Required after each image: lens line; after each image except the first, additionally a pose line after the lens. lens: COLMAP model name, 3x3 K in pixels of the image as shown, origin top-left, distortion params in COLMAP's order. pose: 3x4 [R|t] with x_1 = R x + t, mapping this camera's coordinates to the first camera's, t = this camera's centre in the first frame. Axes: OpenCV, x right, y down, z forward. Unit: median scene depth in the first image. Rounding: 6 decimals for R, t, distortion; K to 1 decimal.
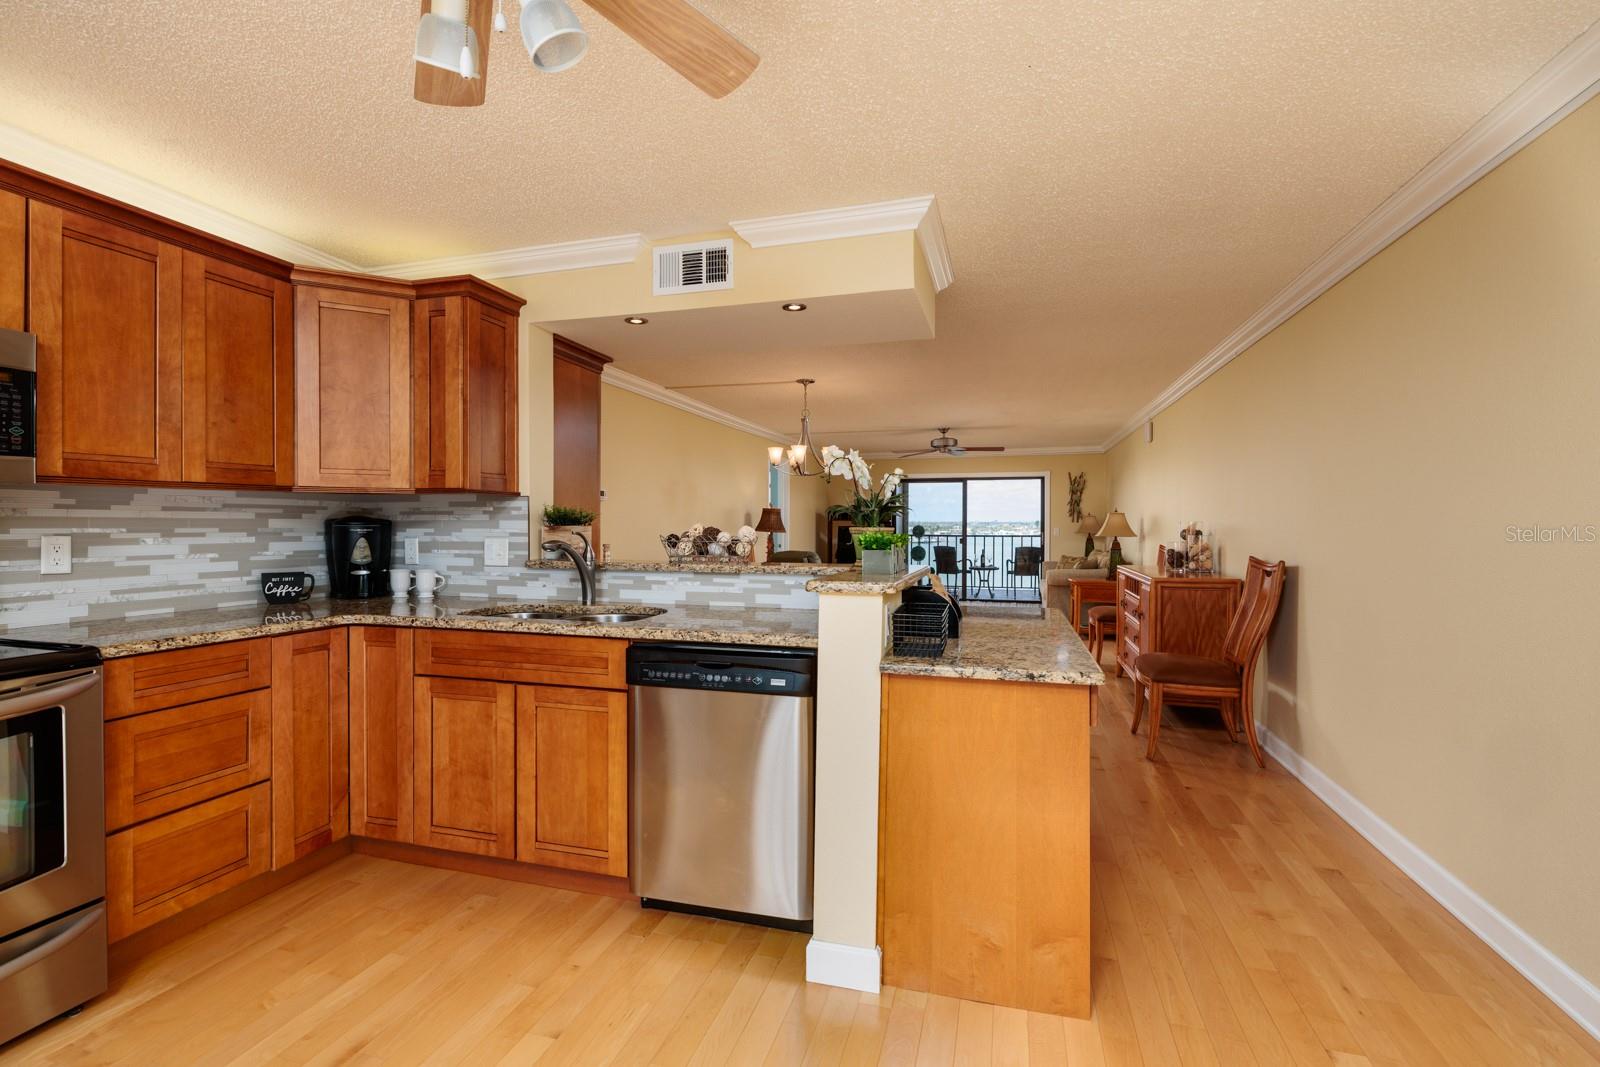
lens RADIAL K [[716.7, 0, 796.7], [0, 716.7, 530.2], [0, 0, 1]] dist [-0.003025, -0.000486]
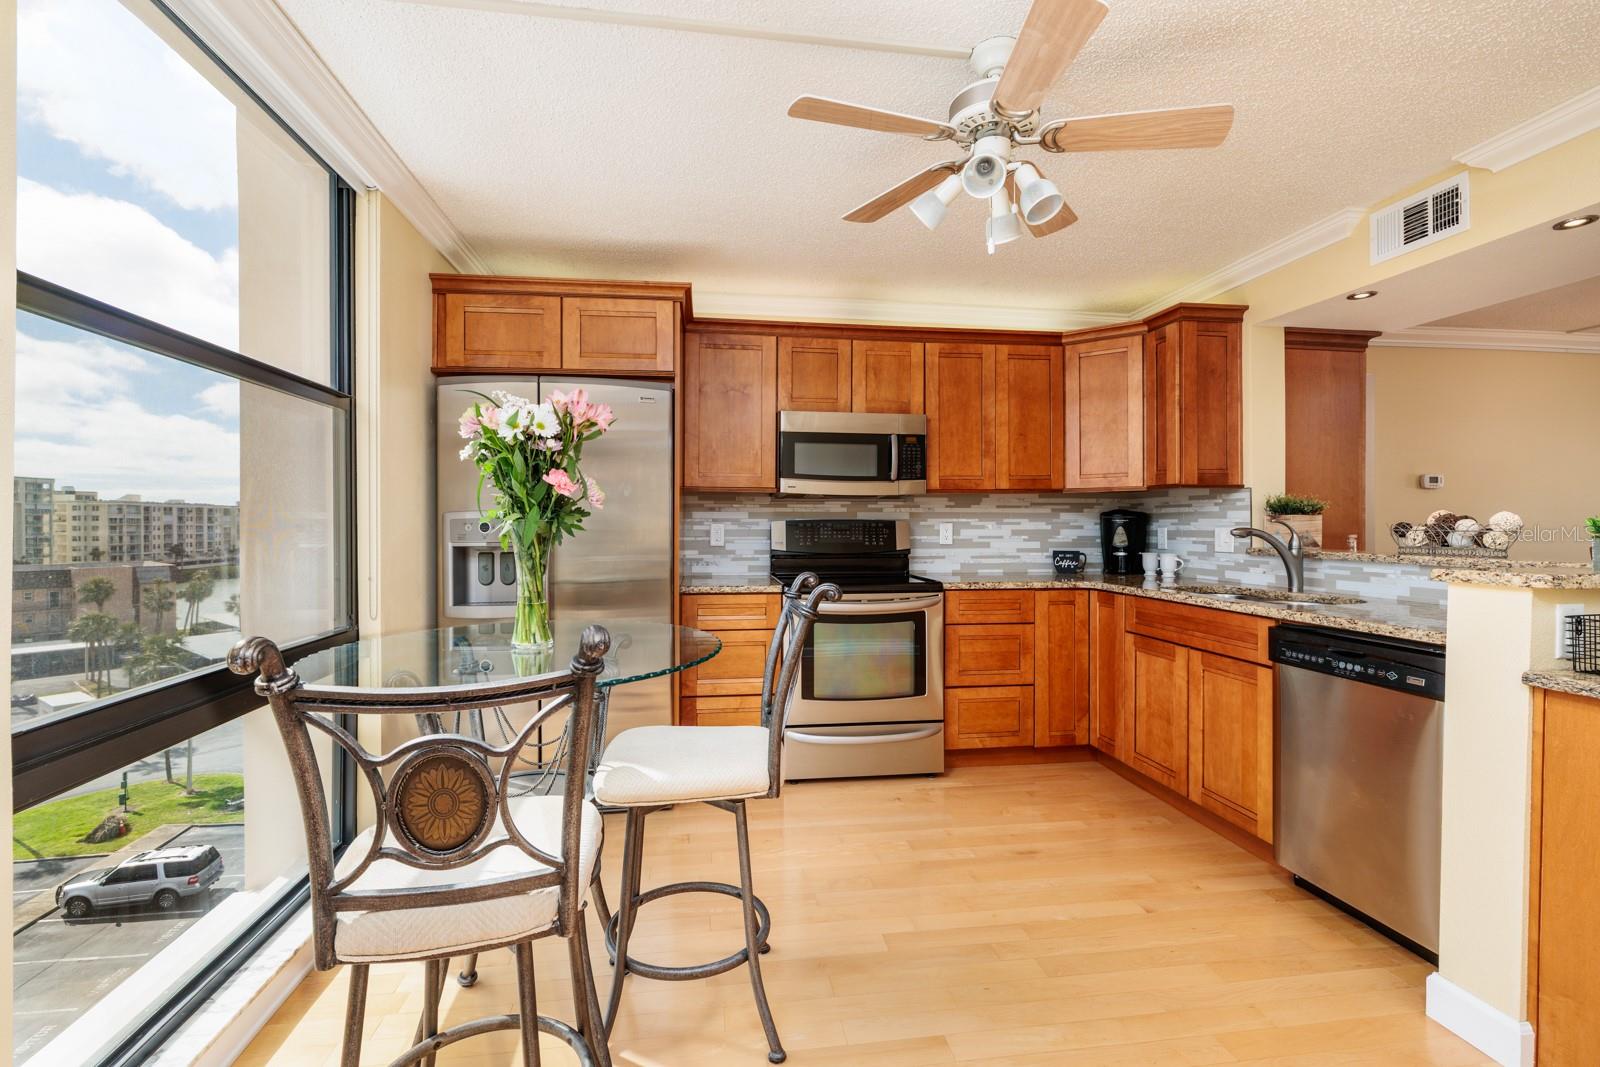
lens RADIAL K [[716.7, 0, 798.4], [0, 716.7, 528.1], [0, 0, 1]] dist [-0.003025, -0.000486]
pose [[0.417831, 0.003161, -0.908519, 0.382946], [-0.005109, 0.999986, 0.001130, 0.018153], [0.908510, 0.004170, 0.417841, -0.070358]]
